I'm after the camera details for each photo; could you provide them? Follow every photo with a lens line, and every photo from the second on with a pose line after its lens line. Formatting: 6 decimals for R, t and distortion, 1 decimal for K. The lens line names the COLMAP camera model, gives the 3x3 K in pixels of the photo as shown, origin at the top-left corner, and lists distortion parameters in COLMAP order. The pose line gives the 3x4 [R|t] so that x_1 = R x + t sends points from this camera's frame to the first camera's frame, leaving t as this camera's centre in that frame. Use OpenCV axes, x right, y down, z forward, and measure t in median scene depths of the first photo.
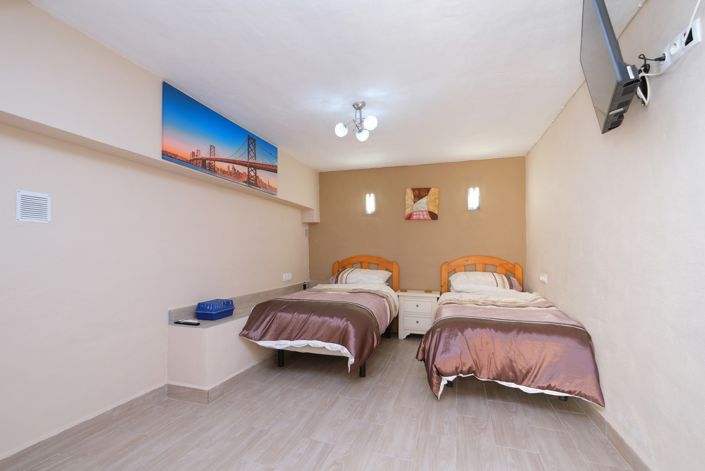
lens RADIAL K [[303.9, 0, 351.5], [0, 303.9, 236.9], [0, 0, 1]] dist [-0.002641, 0.000077]
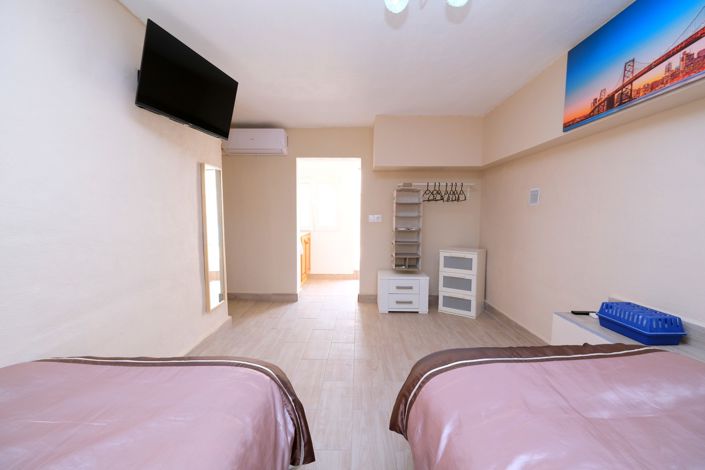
lens RADIAL K [[303.9, 0, 351.5], [0, 303.9, 236.4], [0, 0, 1]] dist [-0.002641, 0.000077]
pose [[-0.951007, 0.009464, -0.309024, 0.308736], [0.003100, 0.999773, 0.021079, 0.056051], [0.309153, 0.019089, -0.950821, 1.459122]]
